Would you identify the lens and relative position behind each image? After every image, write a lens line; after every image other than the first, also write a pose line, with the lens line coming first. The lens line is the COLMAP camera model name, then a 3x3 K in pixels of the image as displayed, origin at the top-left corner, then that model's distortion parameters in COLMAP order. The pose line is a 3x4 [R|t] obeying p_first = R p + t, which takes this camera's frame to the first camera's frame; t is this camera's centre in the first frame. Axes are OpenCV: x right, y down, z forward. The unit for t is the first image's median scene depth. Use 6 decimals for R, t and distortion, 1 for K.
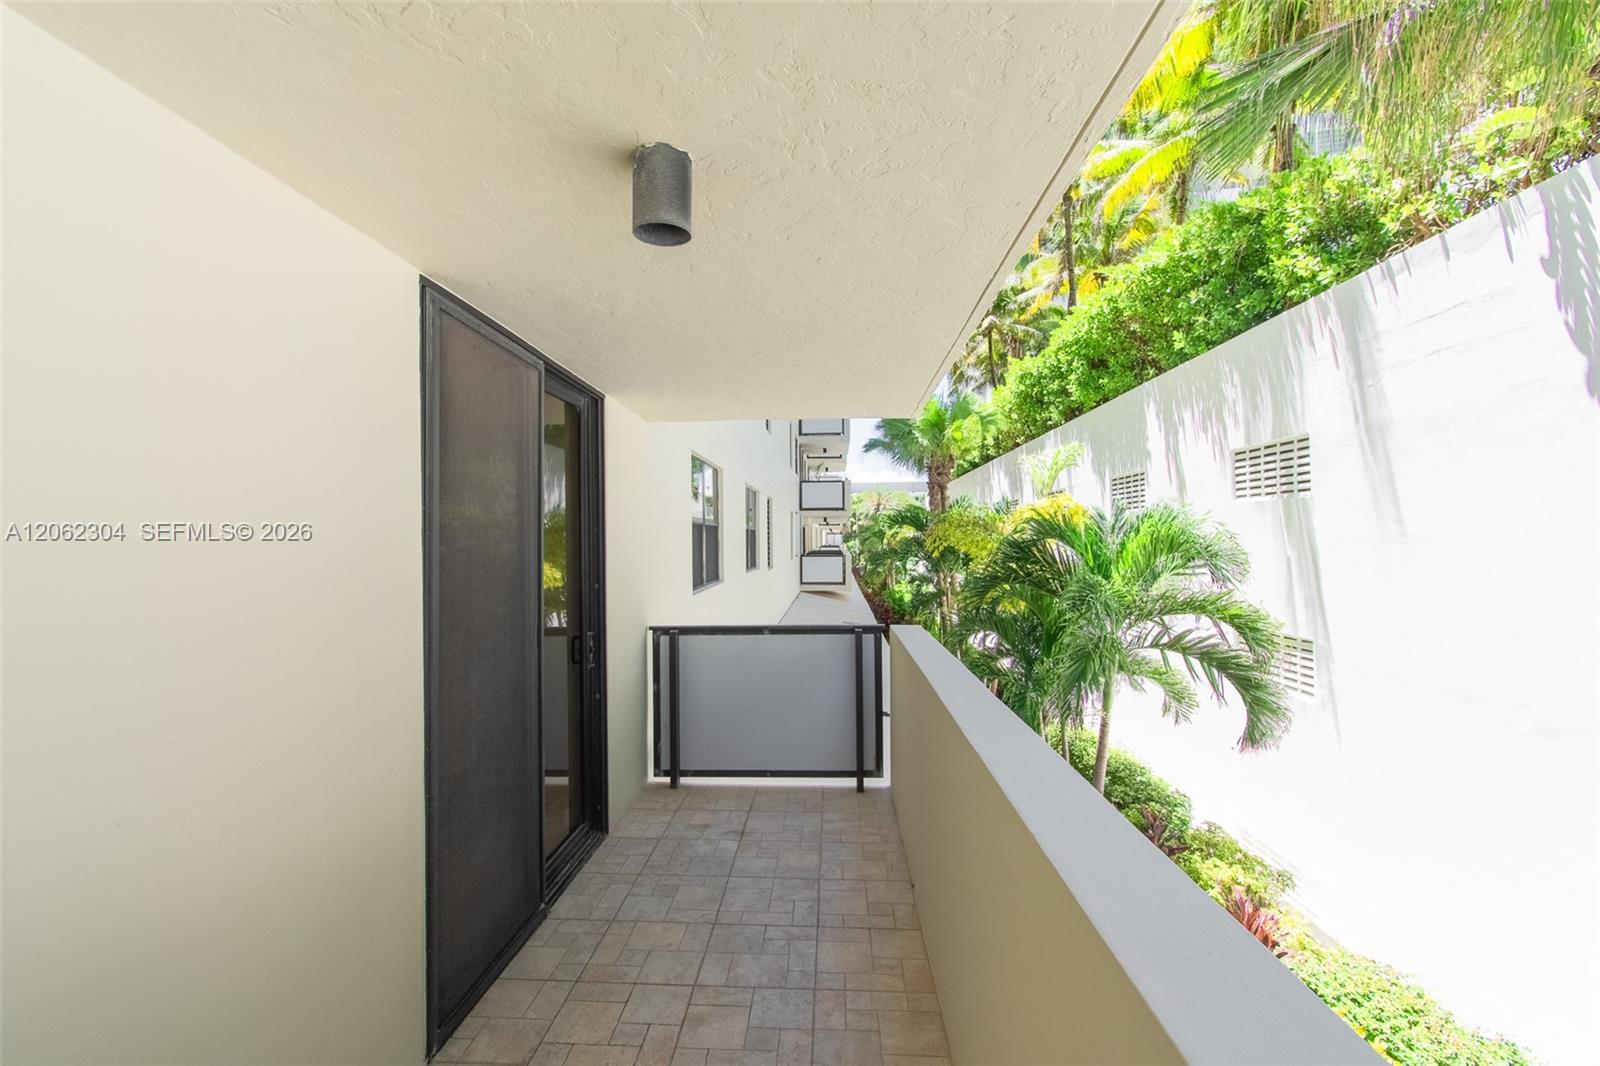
lens RADIAL K [[732.9, 0, 789.0], [0, 732.9, 544.6], [0, 0, 1]] dist [0.004574, -0.002846]
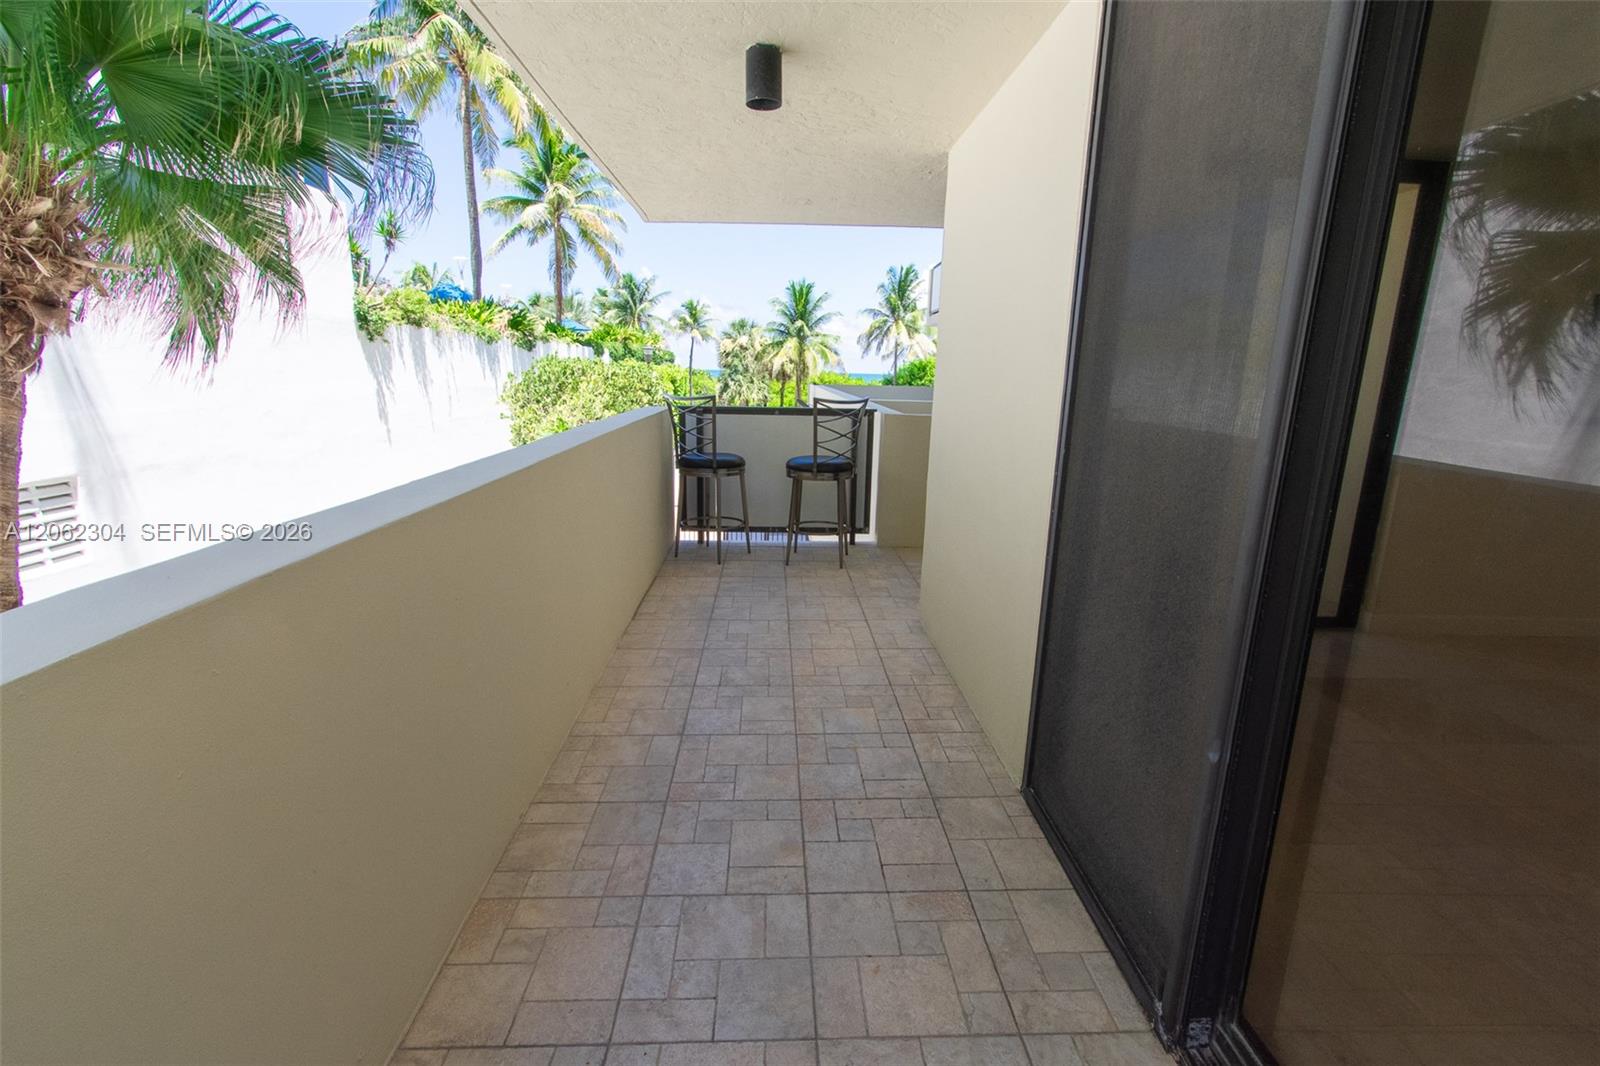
lens RADIAL K [[732.9, 0, 800.3], [0, 732.9, 535.2], [0, 0, 1]] dist [0.004574, -0.002846]
pose [[-0.994820, 0.001328, -0.101640, -0.033109], [-0.021702, 0.974086, 0.225134, 0.057848], [0.099305, 0.226174, -0.969012, 1.165983]]
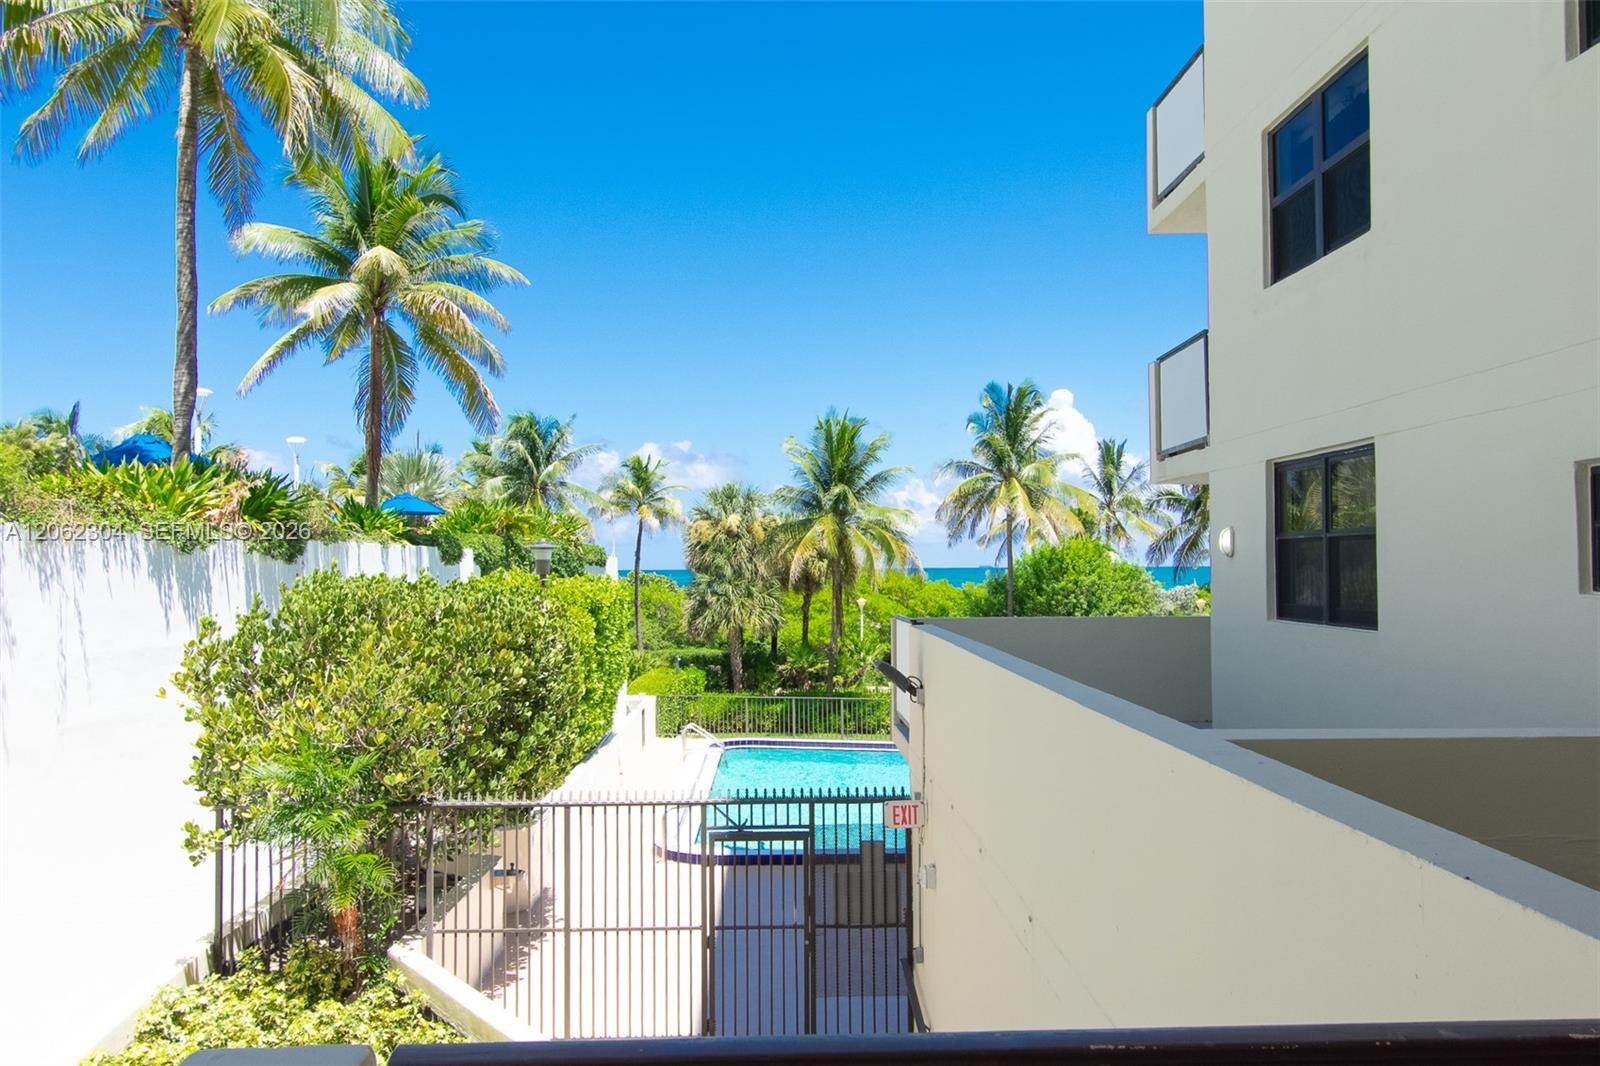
lens RADIAL K [[1338.6, 0, 810.0], [0, 1338.6, 528.3], [0, 0, 1]] dist [0.009786, -0.012915]
pose [[-0.996571, 0.008178, -0.082336, -0.032179], [0.010273, 0.999633, -0.025056, 0.051620], [0.082100, -0.025816, -0.996290, 1.036397]]
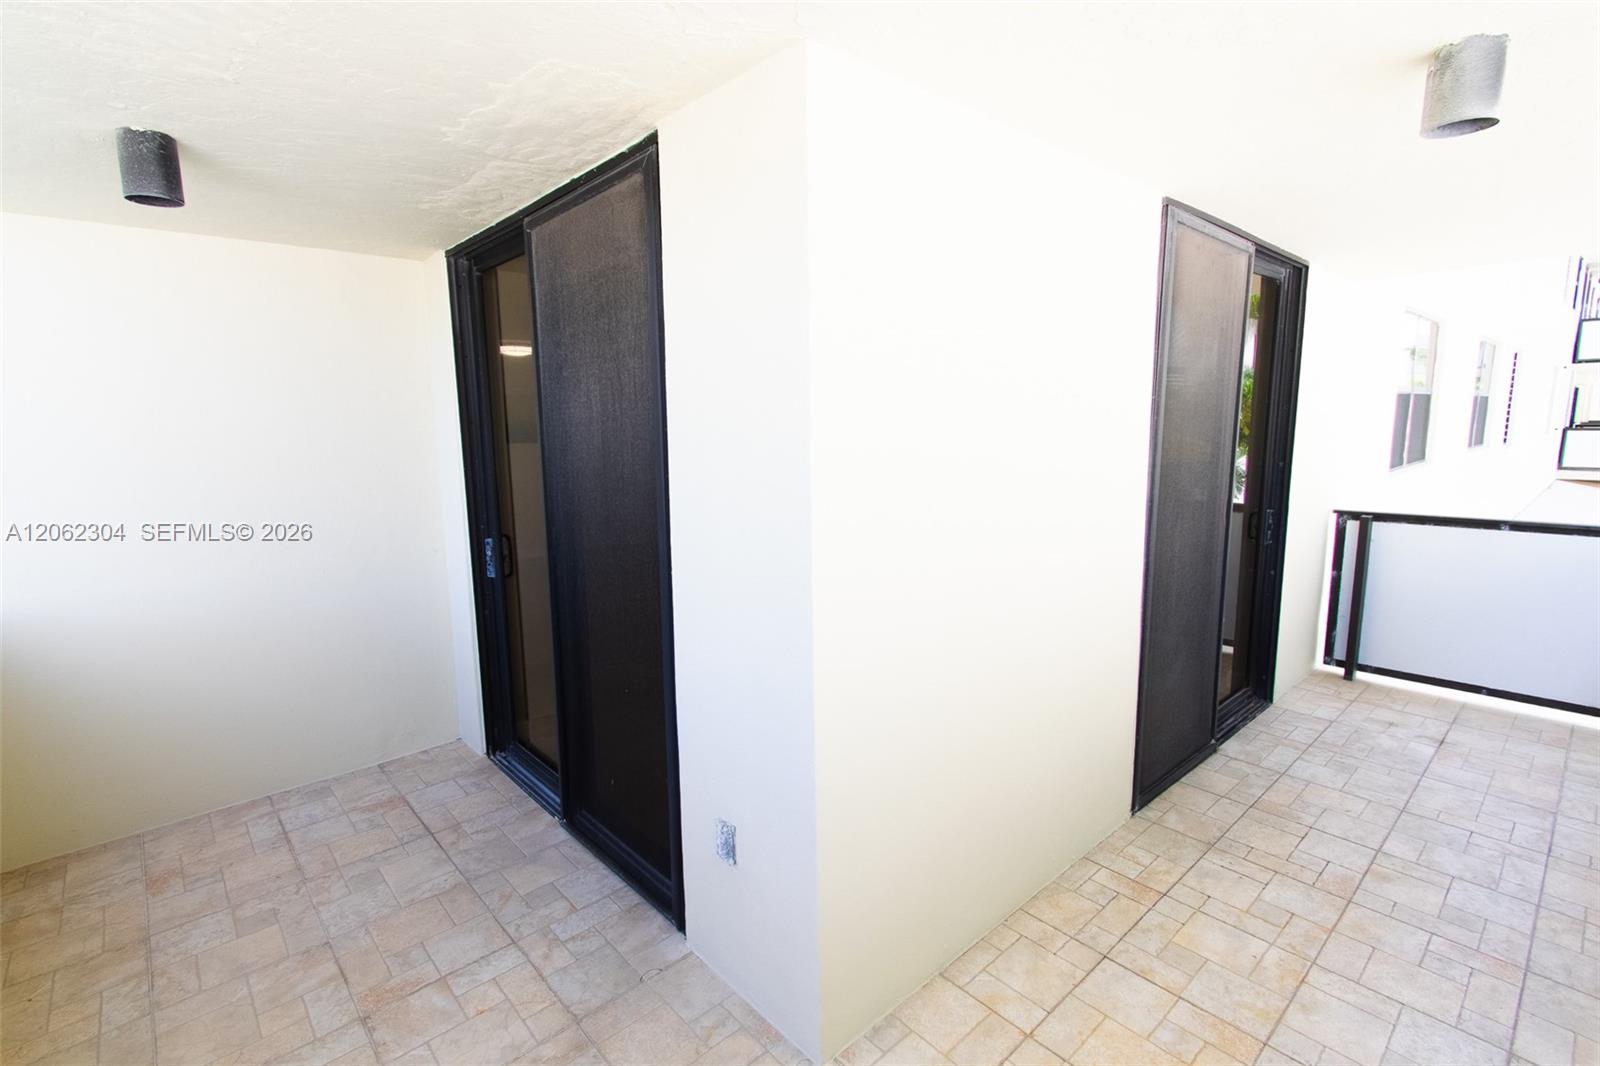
lens RADIAL K [[732.9, 0, 804.4], [0, 732.9, 535.2], [0, 0, 1]] dist [0.004574, -0.002846]
pose [[0.711409, 0.108322, -0.694380, -0.022982], [0.005926, 0.987090, 0.160056, -0.013751], [0.702753, -0.117980, 0.701583, -0.188258]]
